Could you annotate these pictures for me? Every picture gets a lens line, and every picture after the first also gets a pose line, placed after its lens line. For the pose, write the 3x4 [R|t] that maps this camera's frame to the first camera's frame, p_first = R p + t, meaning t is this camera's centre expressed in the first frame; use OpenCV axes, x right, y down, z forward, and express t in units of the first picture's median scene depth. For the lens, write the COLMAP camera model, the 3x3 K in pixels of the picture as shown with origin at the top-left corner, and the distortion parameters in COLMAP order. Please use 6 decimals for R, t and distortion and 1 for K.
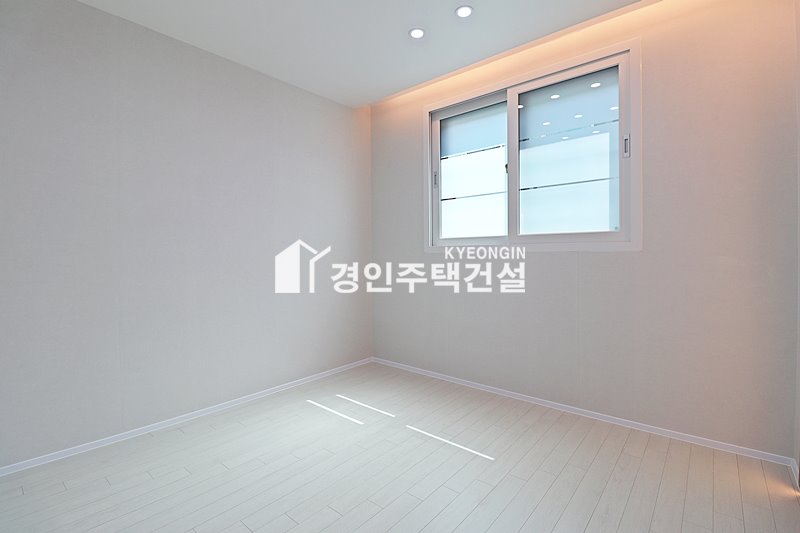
lens RADIAL K [[367.8, 0, 402.8], [0, 367.8, 261.4], [0, 0, 1]] dist [-0.001624, -0.011875]
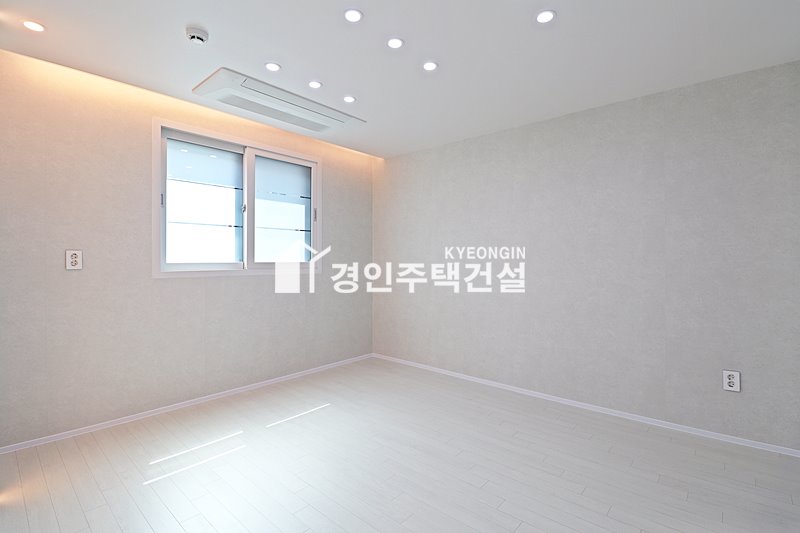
lens RADIAL K [[367.8, 0, 402.8], [0, 367.8, 261.4], [0, 0, 1]] dist [-0.001624, -0.011875]
pose [[0.025578, 0.001424, 0.999672, -0.902864], [0.006686, 0.999976, -0.001595, -0.066544], [-0.999650, 0.006725, 0.025568, 0.406995]]
